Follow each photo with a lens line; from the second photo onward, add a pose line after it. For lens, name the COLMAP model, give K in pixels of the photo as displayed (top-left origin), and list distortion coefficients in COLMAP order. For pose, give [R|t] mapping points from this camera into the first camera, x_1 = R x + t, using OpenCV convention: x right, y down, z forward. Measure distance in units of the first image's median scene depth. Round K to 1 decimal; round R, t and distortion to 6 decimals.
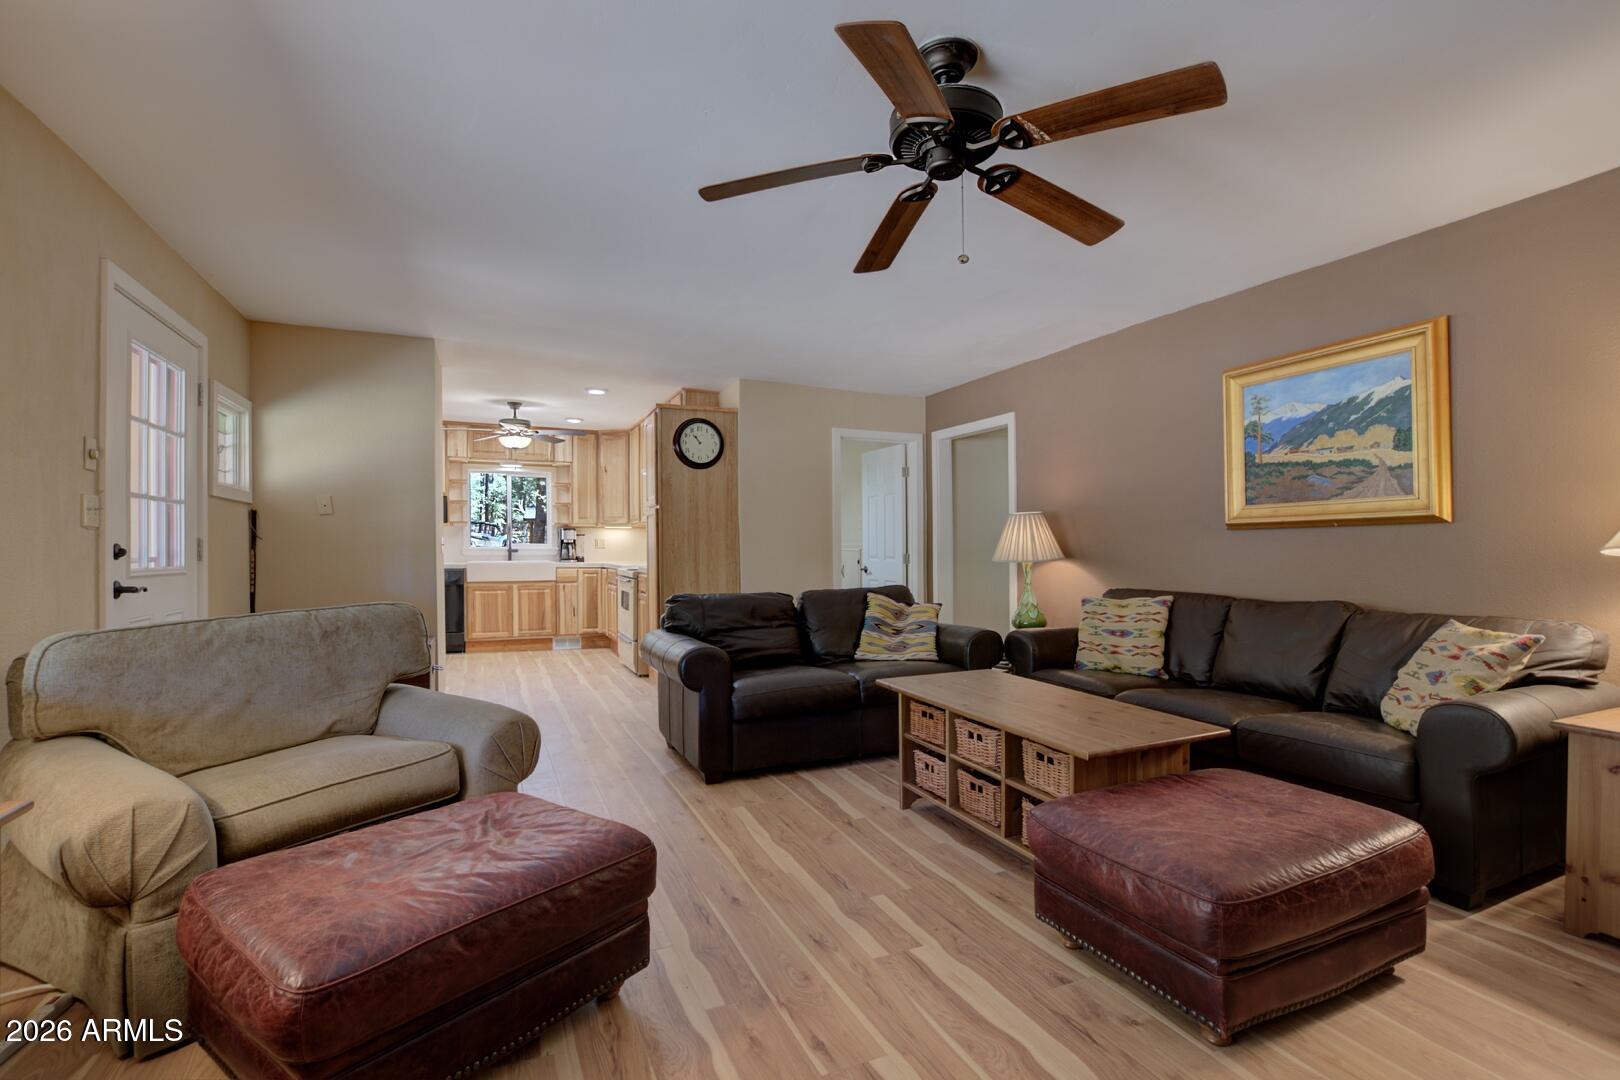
lens RADIAL K [[738.5, 0, 811.9], [0, 738.5, 541.1], [0, 0, 1]] dist [-0.002848, -0.000146]
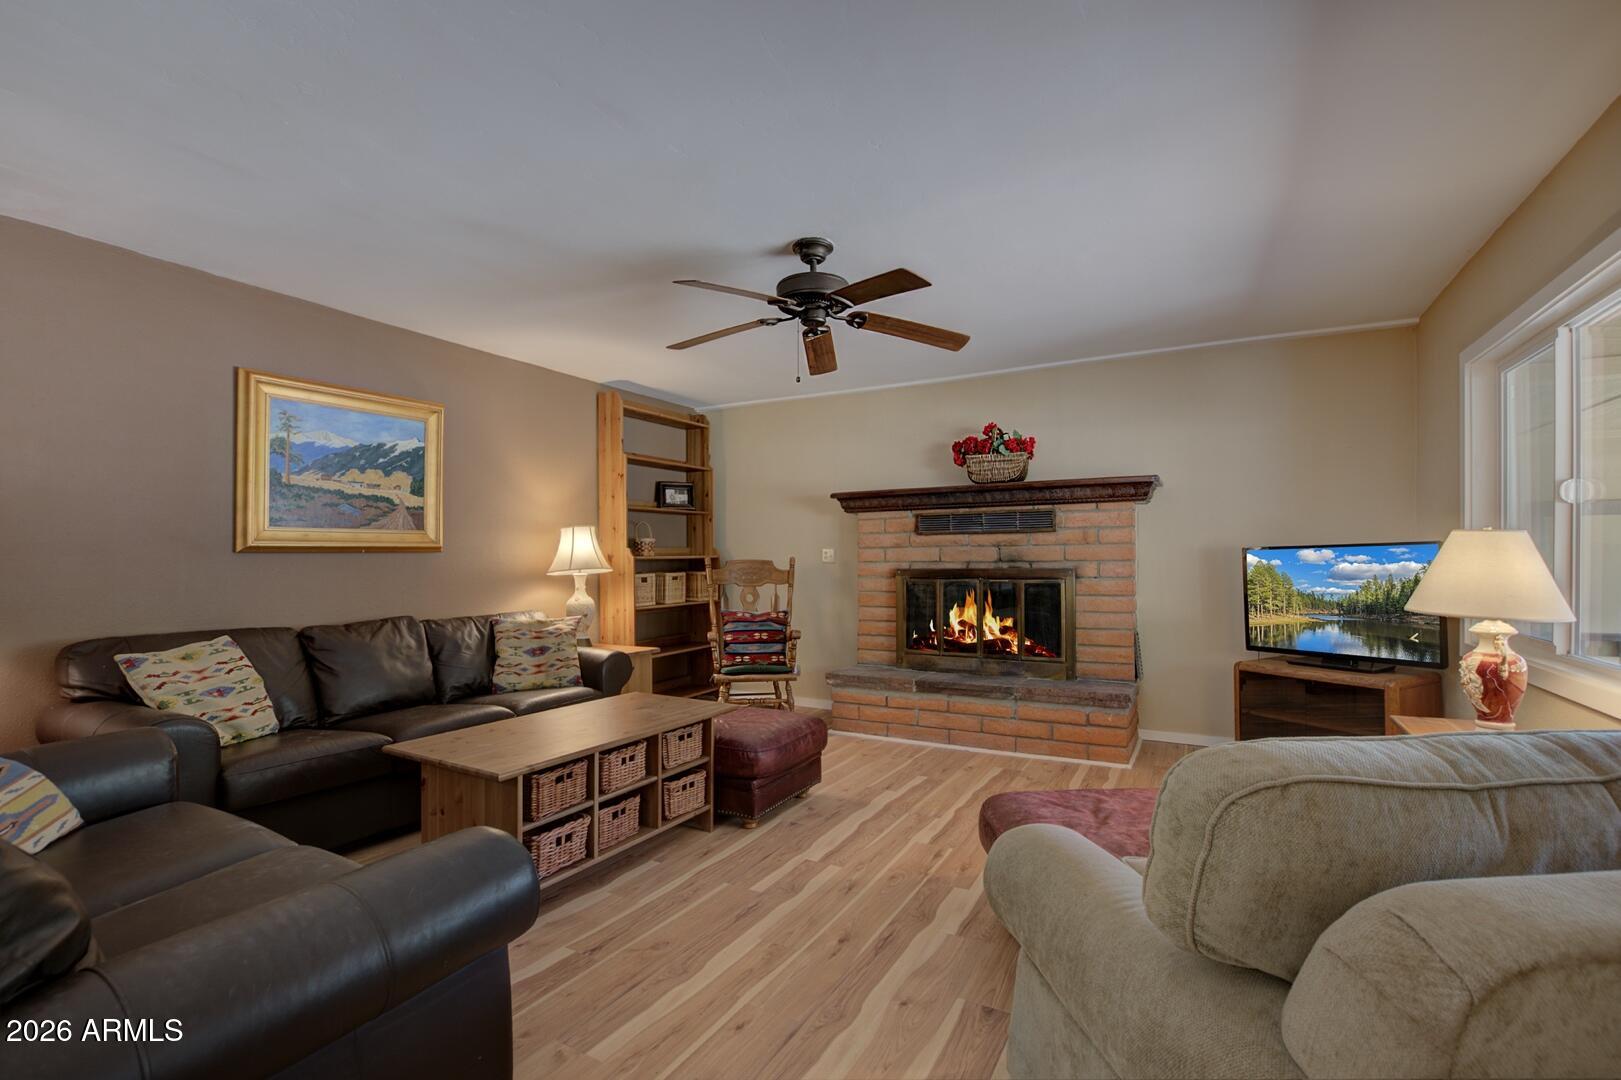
lens RADIAL K [[708.2, 0, 815.1], [0, 708.2, 553.3], [0, 0, 1]] dist [-0.002665, -0.000067]
pose [[-0.592035, 0.006903, 0.805882, -0.602064], [-0.005031, 0.999912, -0.012260, -0.009446], [-0.805896, -0.011313, -0.591949, 1.138578]]
